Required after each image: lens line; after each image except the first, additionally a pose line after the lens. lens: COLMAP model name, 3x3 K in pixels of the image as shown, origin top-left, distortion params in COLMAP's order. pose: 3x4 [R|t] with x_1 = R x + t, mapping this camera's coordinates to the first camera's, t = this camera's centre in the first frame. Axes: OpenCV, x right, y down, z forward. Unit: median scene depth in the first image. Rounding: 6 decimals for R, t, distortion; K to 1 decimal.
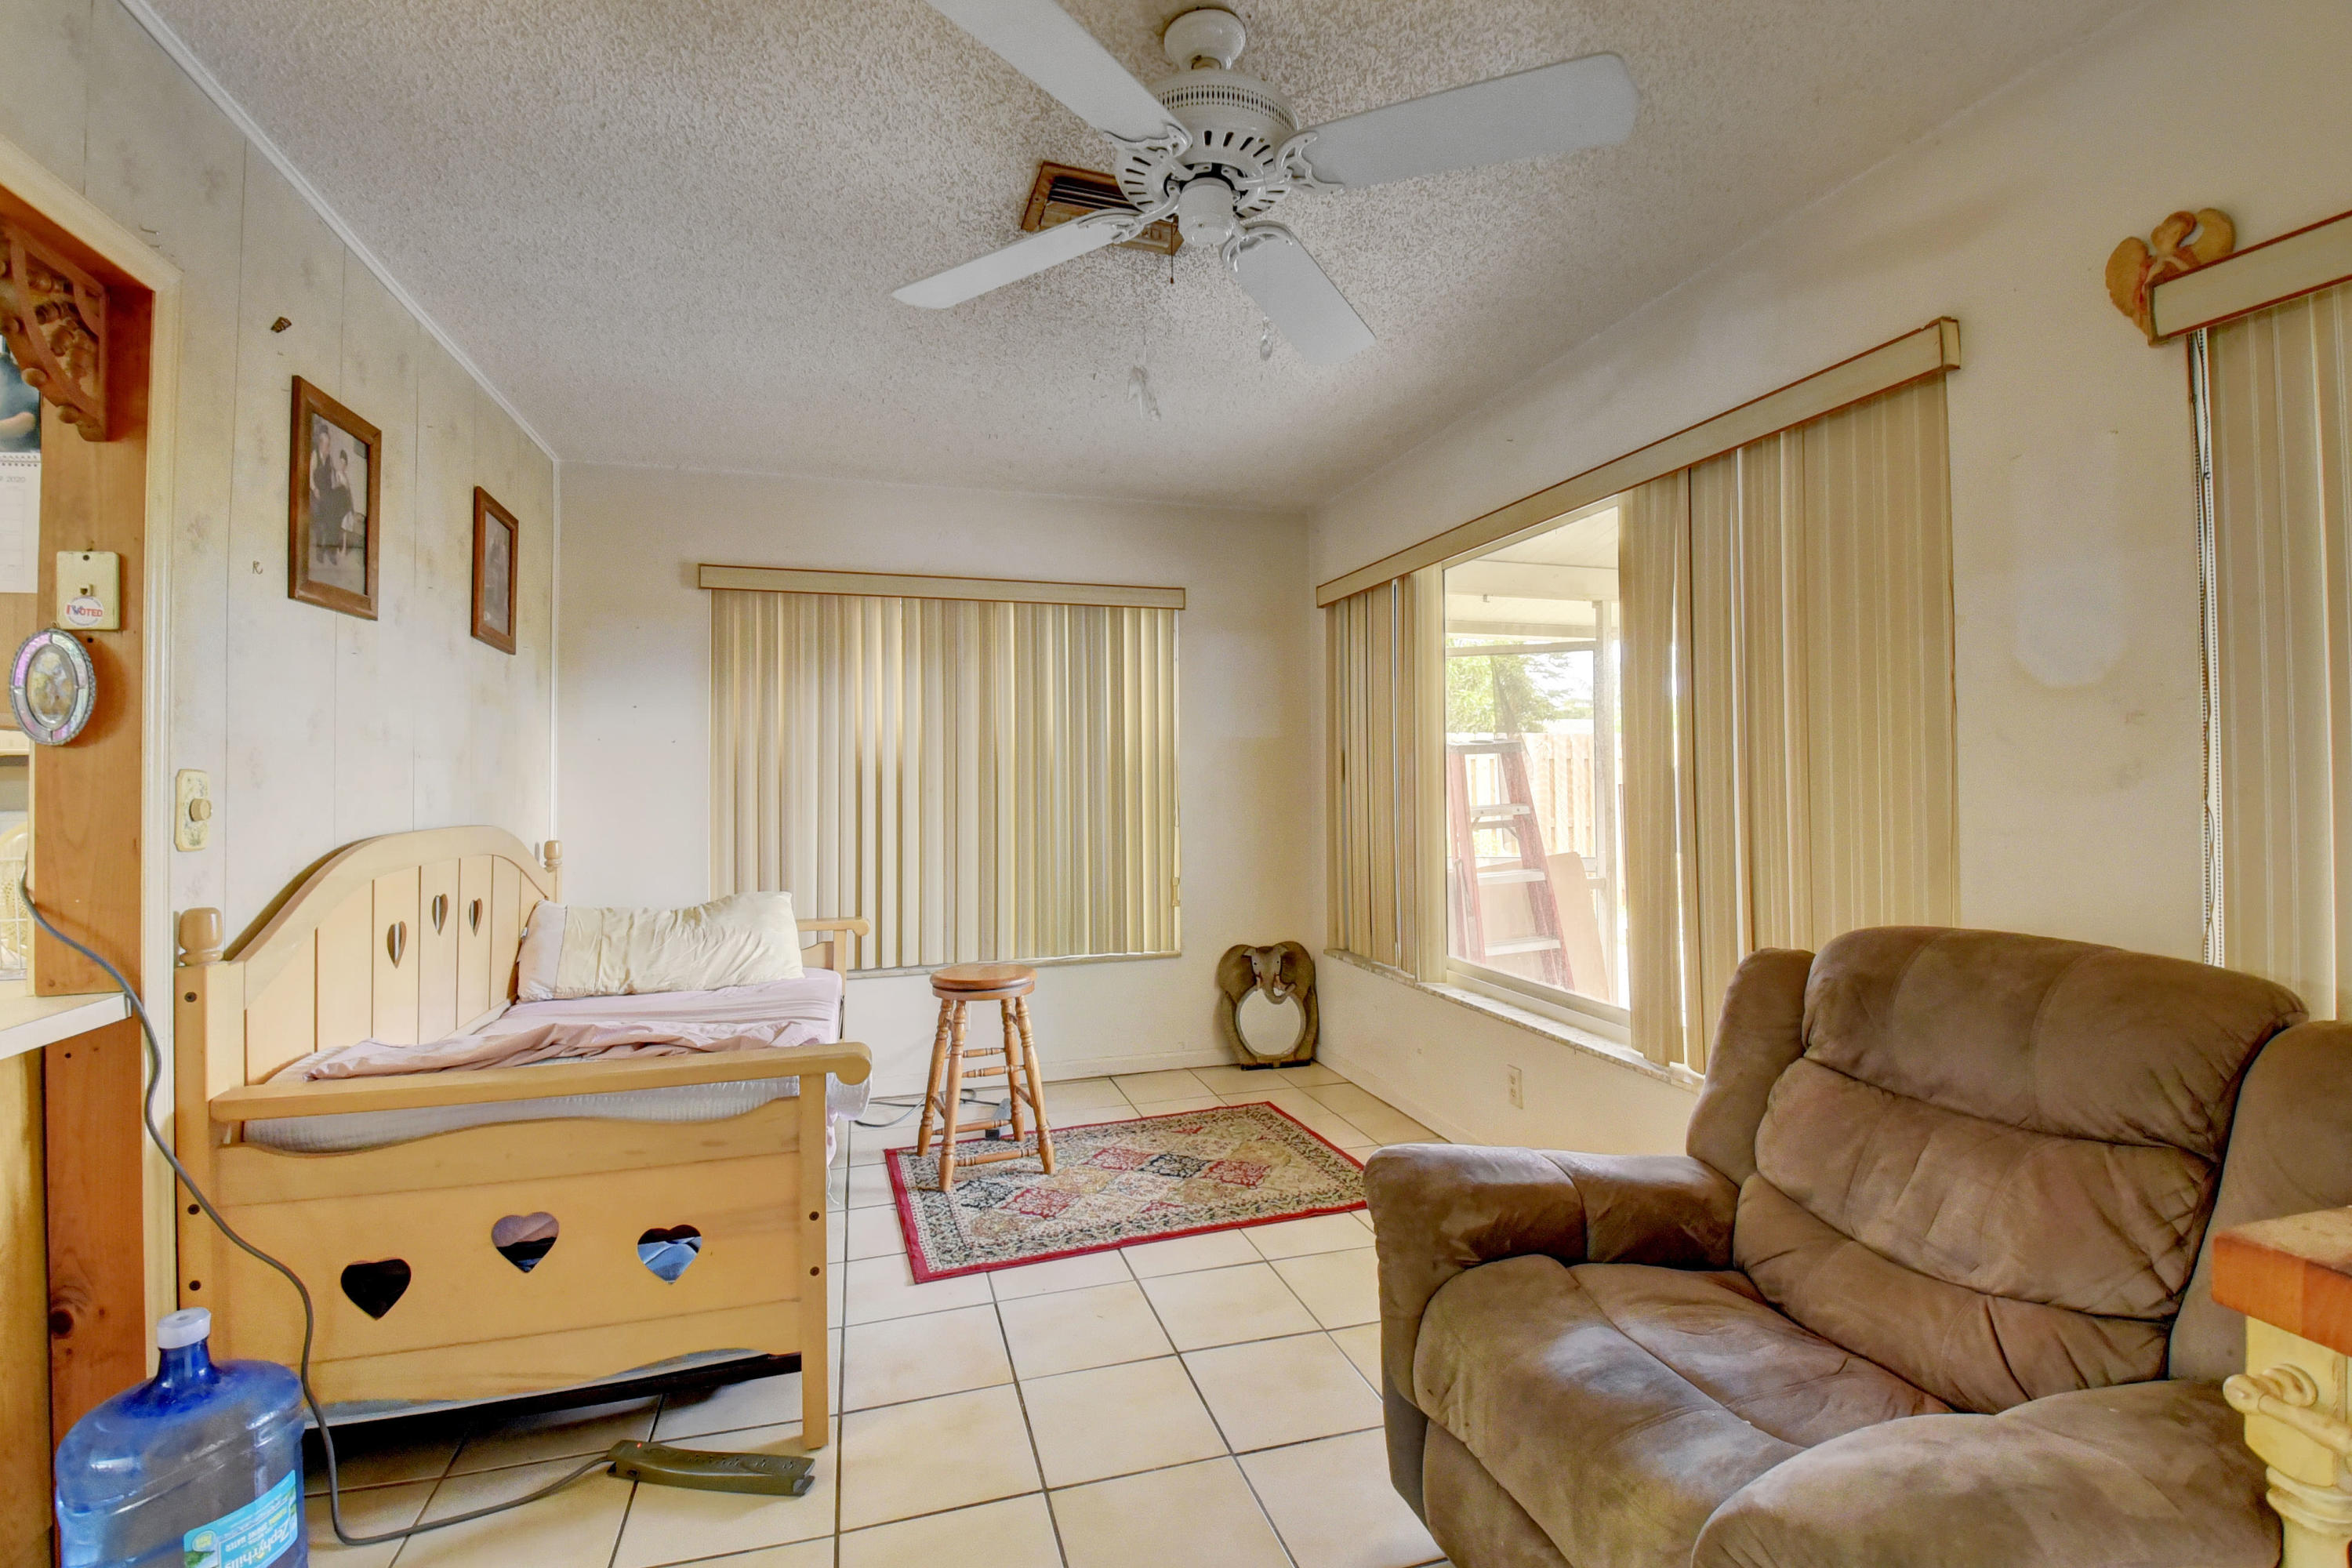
lens RADIAL K [[1031.7, 0, 1186.7], [0, 1031.7, 768.0], [0, 0, 1]] dist [-0.001685, -0.013142]
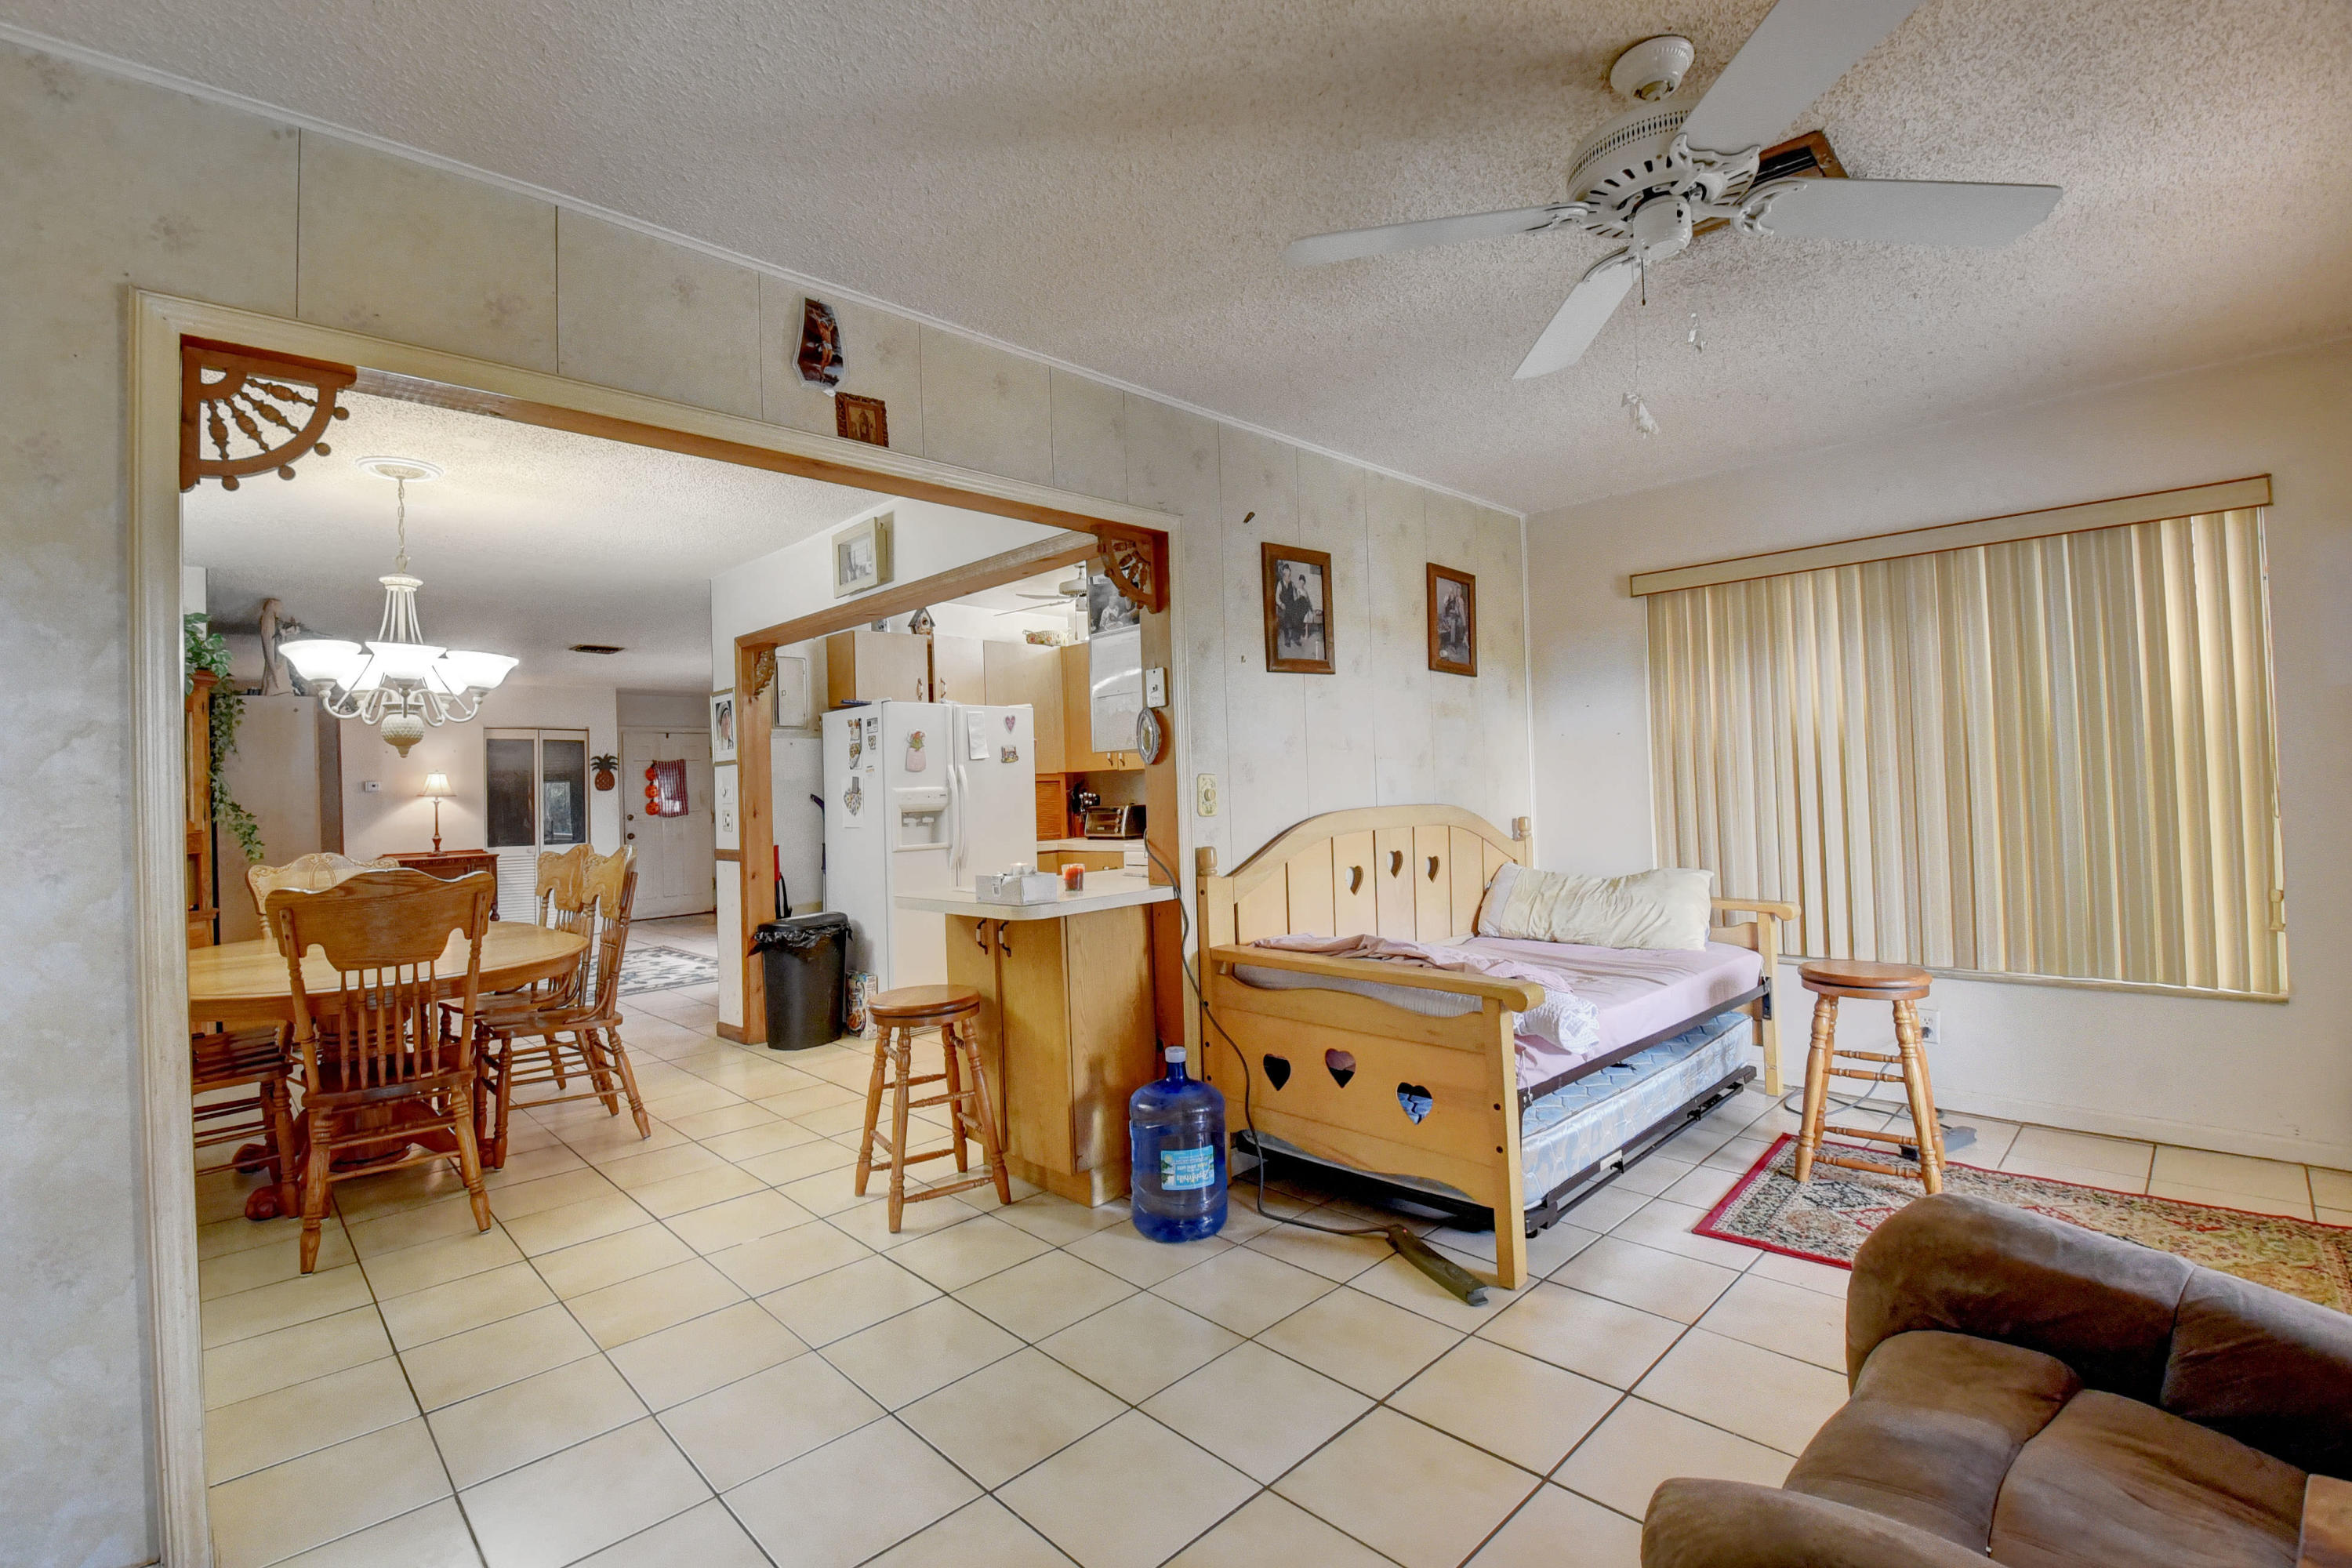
lens RADIAL K [[1031.7, 0, 1163.2], [0, 1031.7, 774.3], [0, 0, 1]] dist [-0.001685, -0.013142]
pose [[0.457181, -0.016426, -0.889222, 0.437737], [0.038410, 0.999261, 0.001290, -0.002088], [0.888544, -0.034745, 0.457474, 0.031052]]
